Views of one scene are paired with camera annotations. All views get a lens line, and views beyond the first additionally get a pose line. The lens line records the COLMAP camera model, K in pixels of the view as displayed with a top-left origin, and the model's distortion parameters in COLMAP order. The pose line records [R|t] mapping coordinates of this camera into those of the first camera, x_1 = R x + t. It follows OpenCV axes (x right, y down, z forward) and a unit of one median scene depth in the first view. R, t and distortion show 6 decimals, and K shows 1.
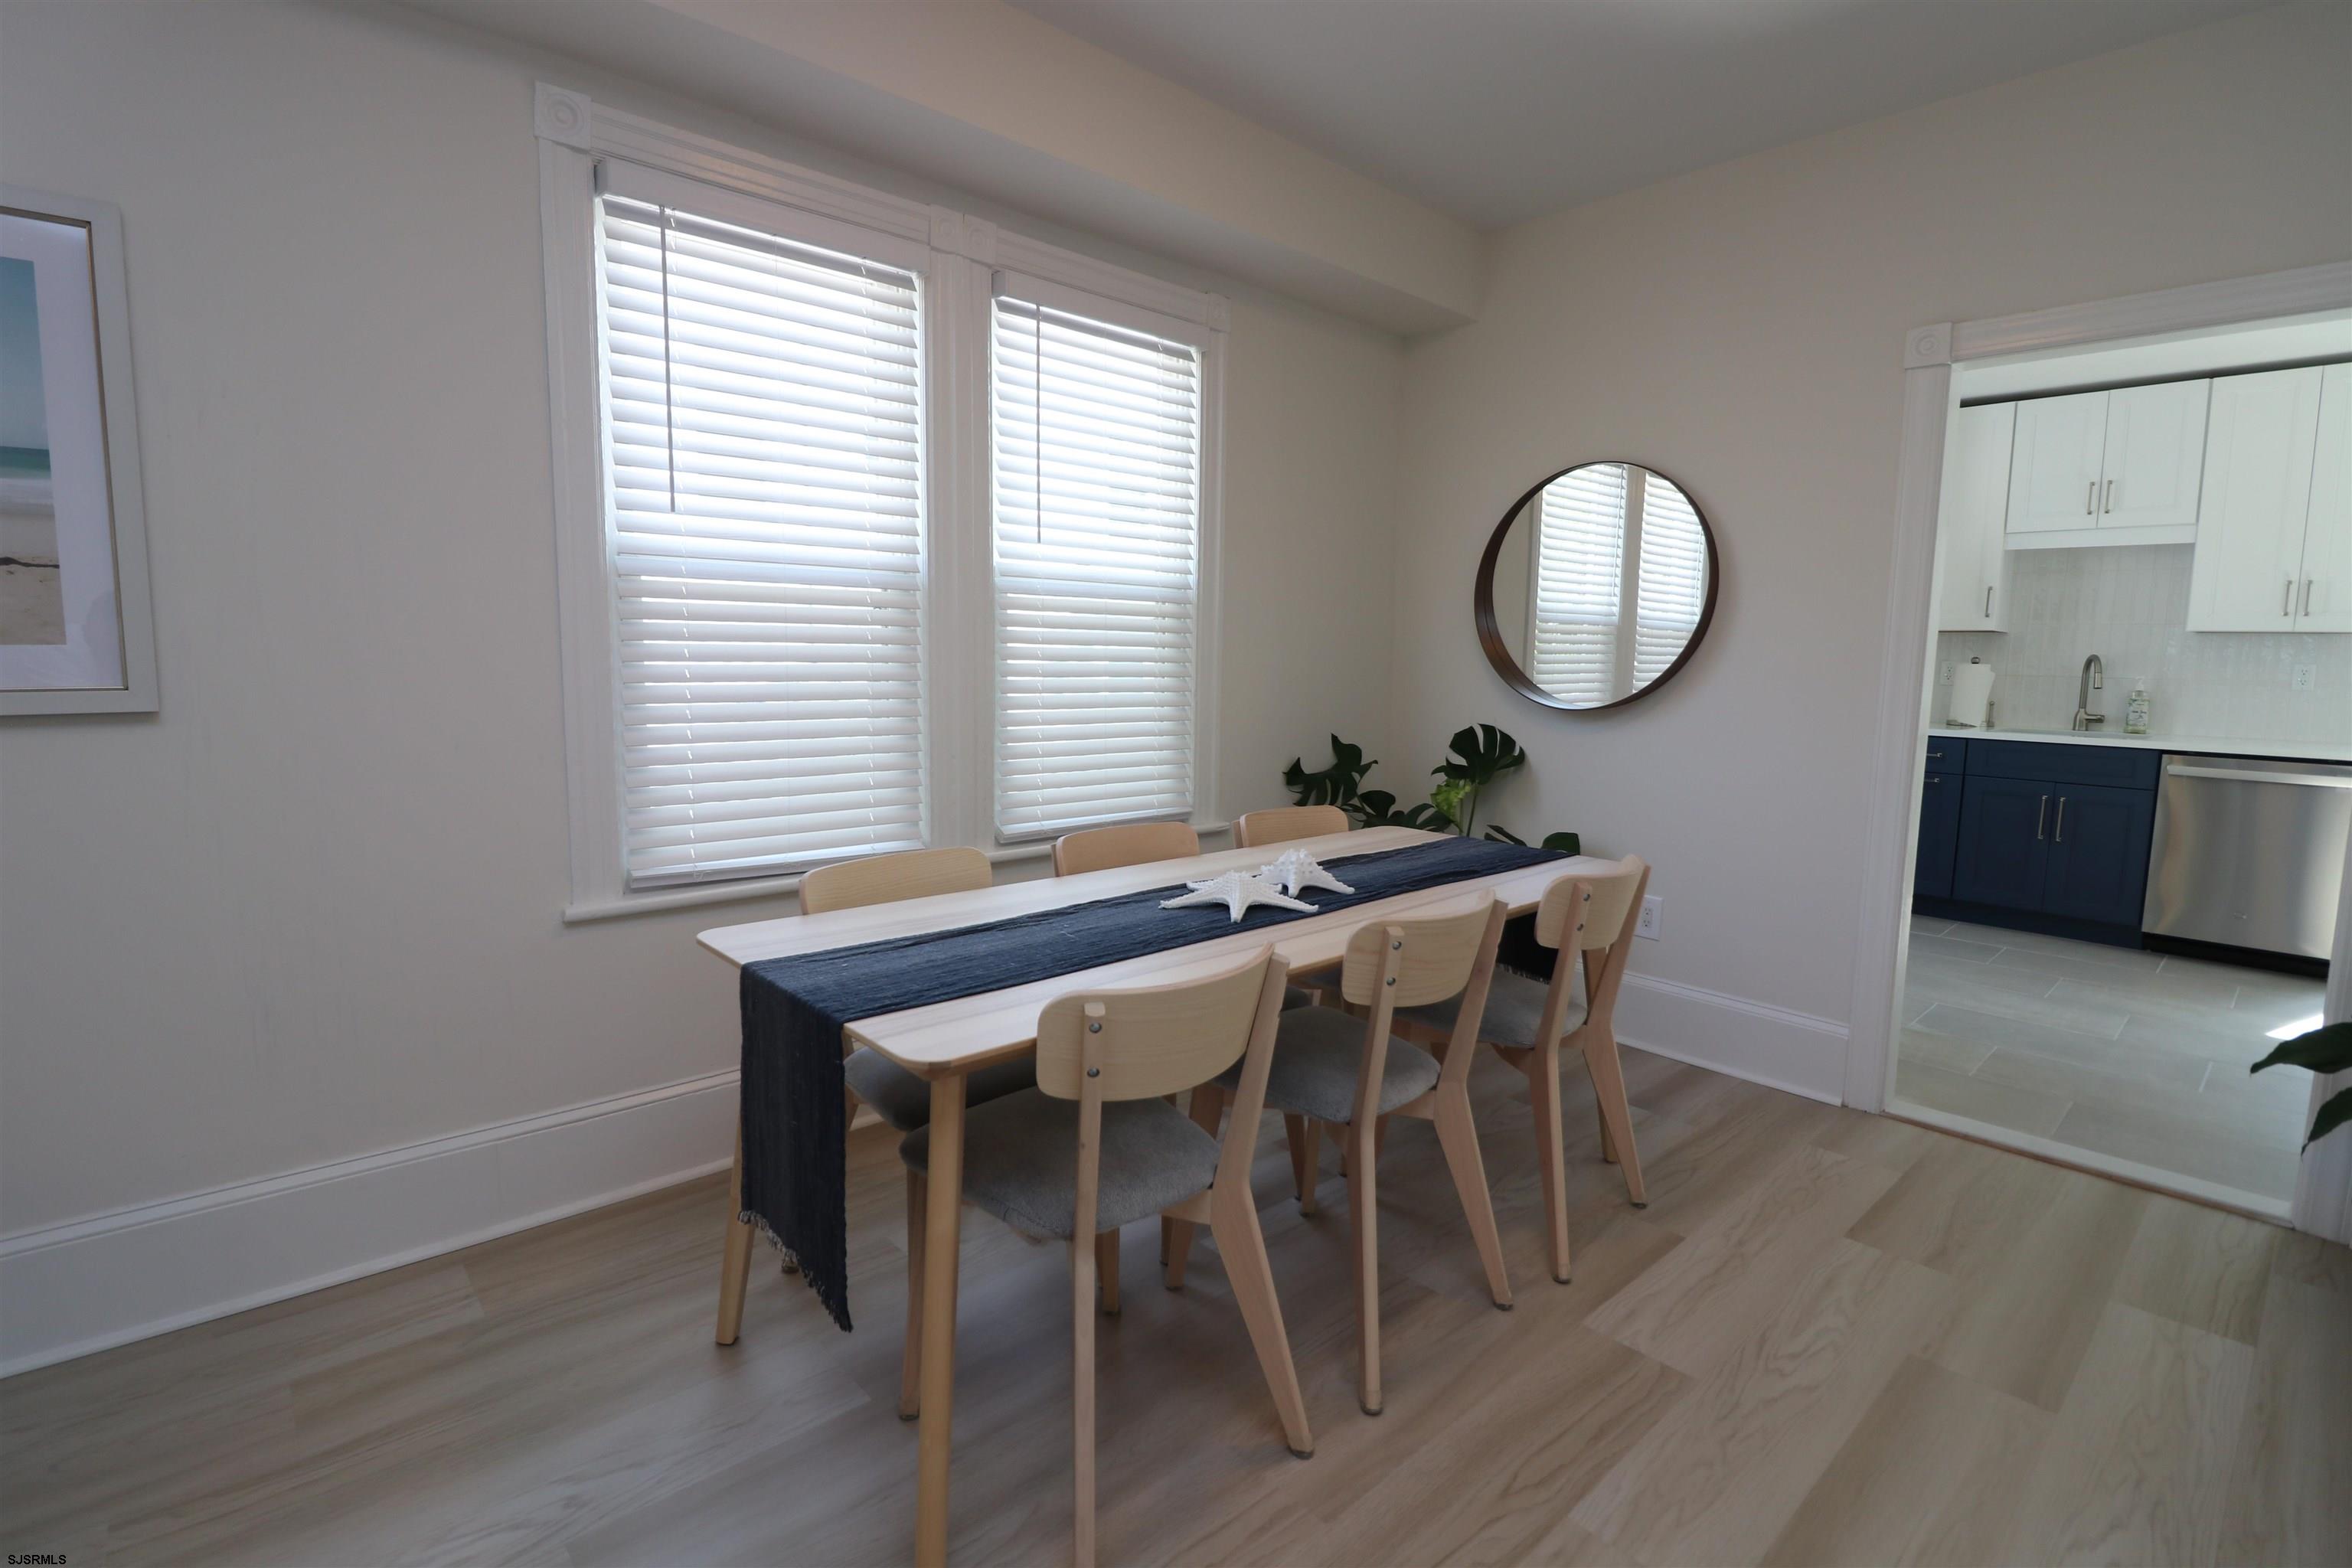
lens RADIAL K [[1097.6, 0, 1167.1], [0, 1097.6, 773.8], [0, 0, 1]] dist [-0.012025, -0.007255]
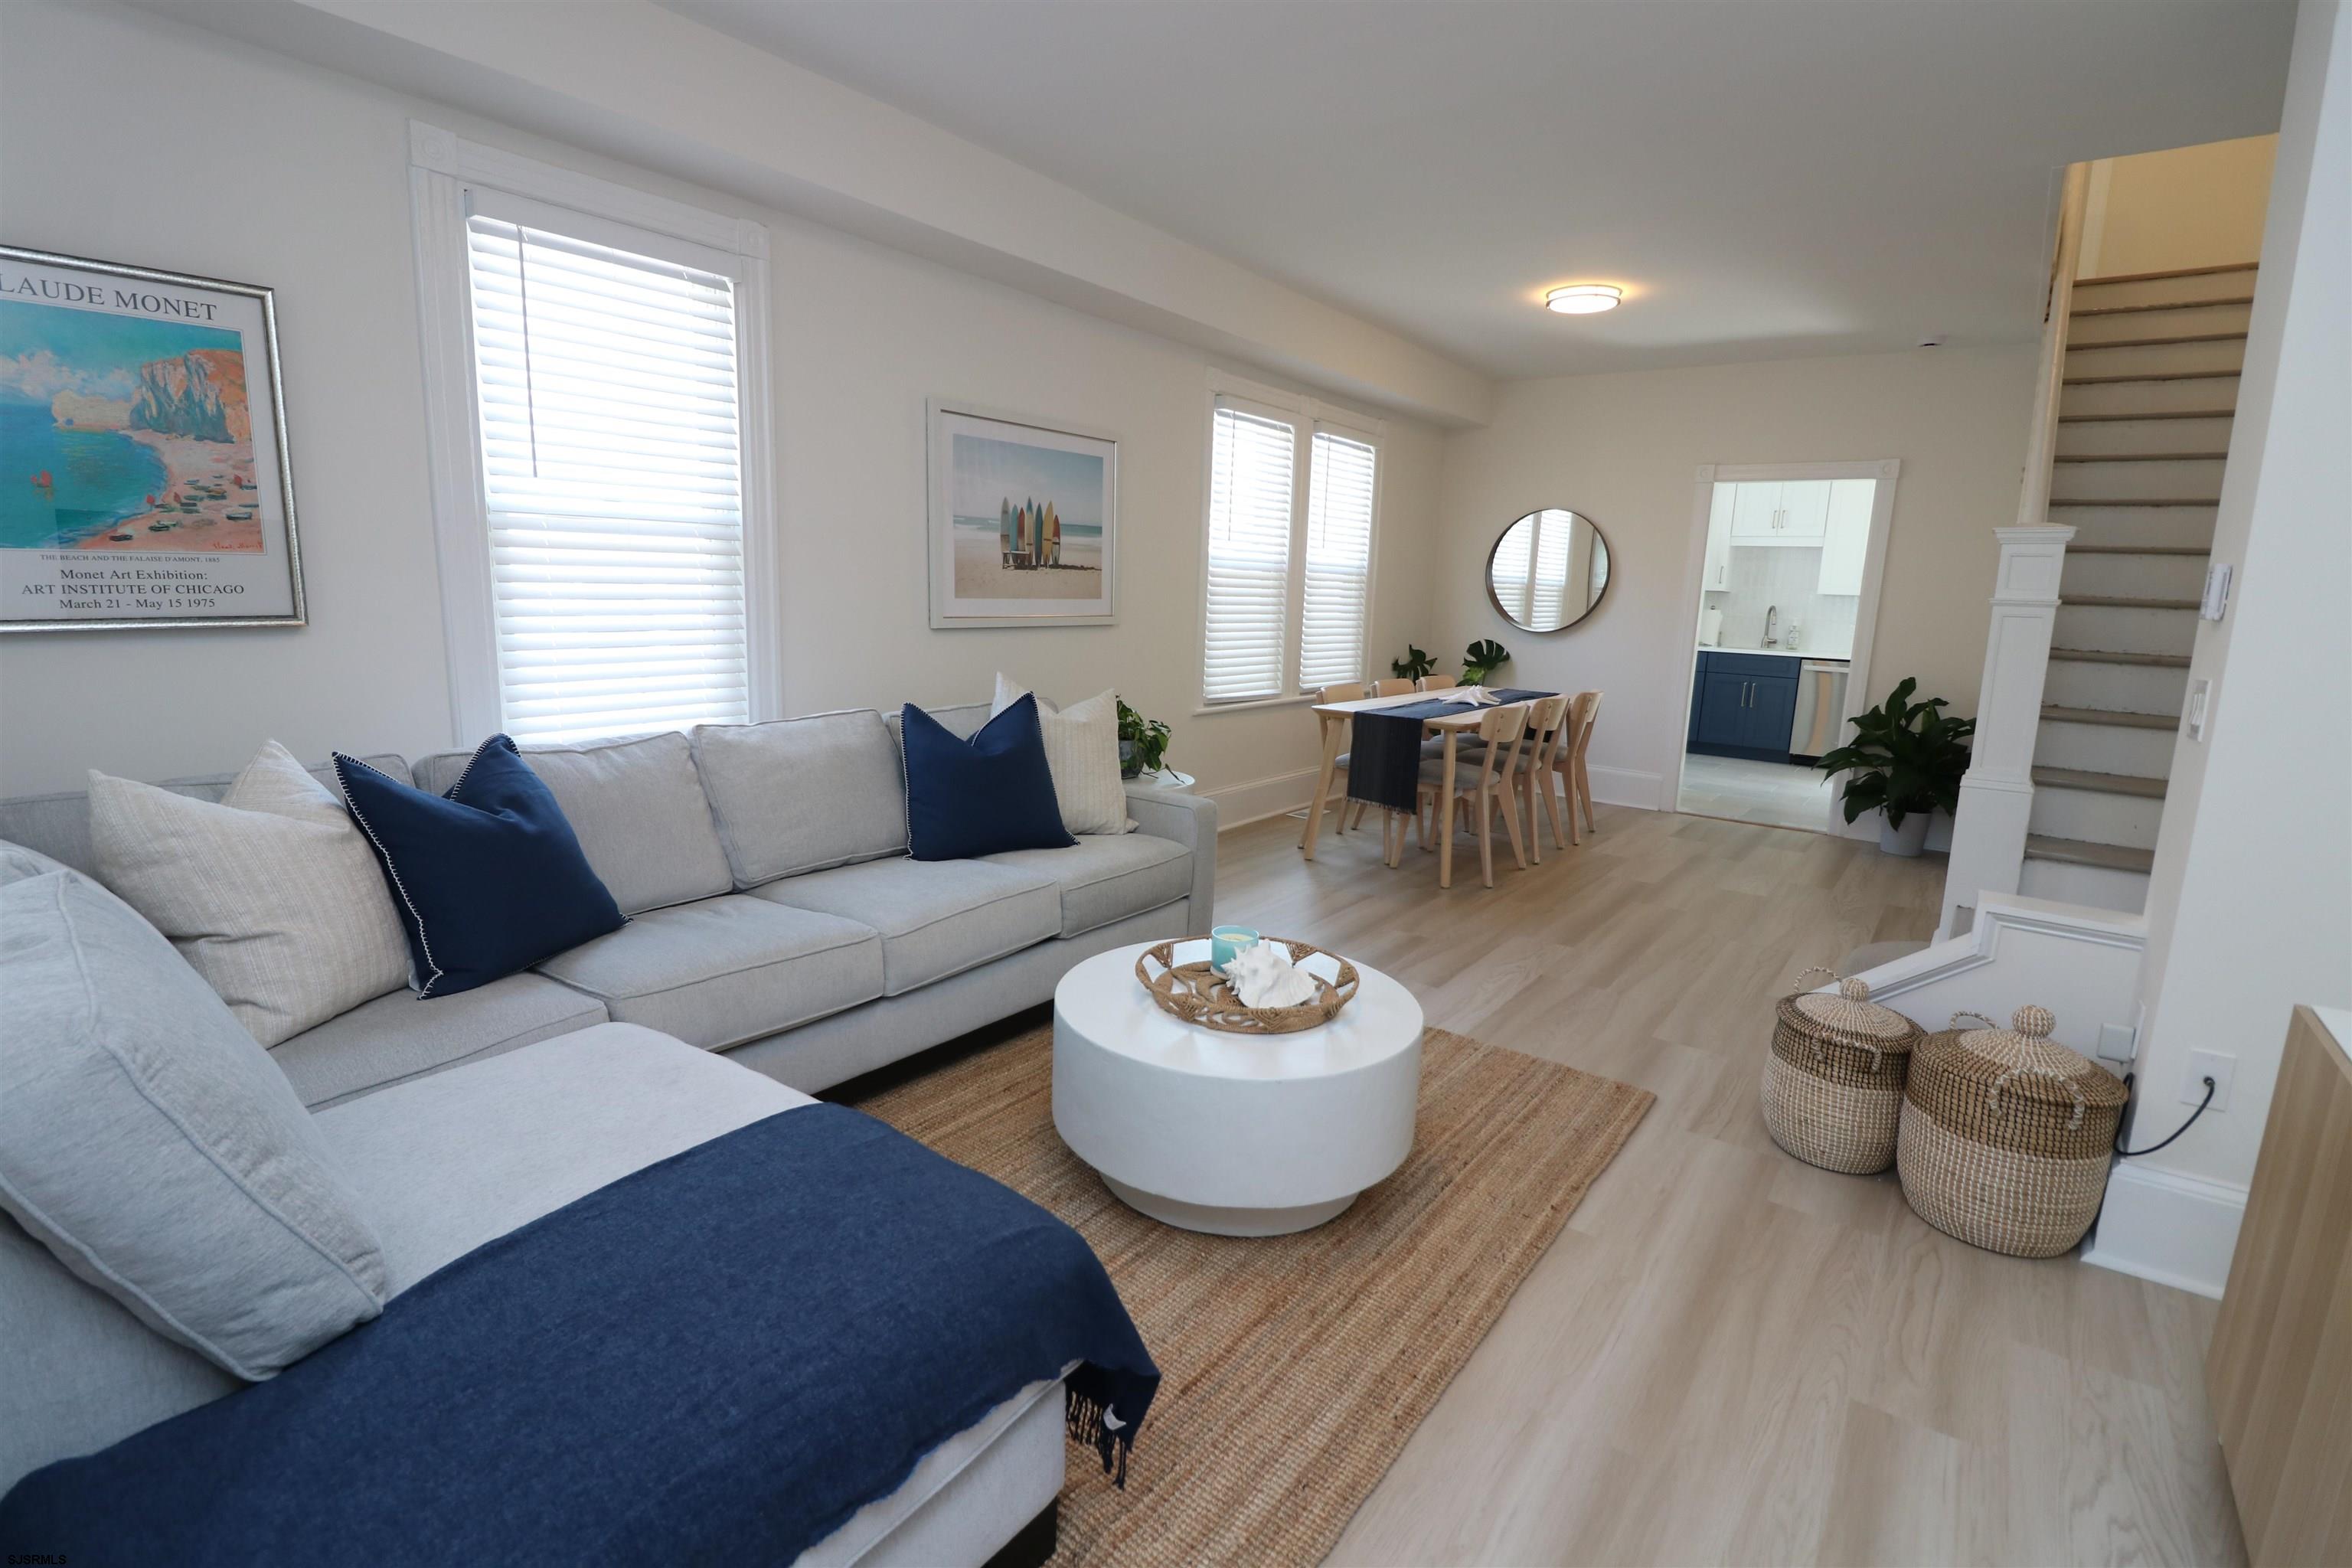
lens RADIAL K [[1097.6, 0, 1170.4], [0, 1097.6, 777.5], [0, 0, 1]] dist [-0.012025, -0.007255]
pose [[0.981544, -0.015593, 0.190598, -0.621946], [0.002131, 0.997500, 0.070631, 0.058815], [-0.191223, -0.068921, 0.979124, -0.787645]]
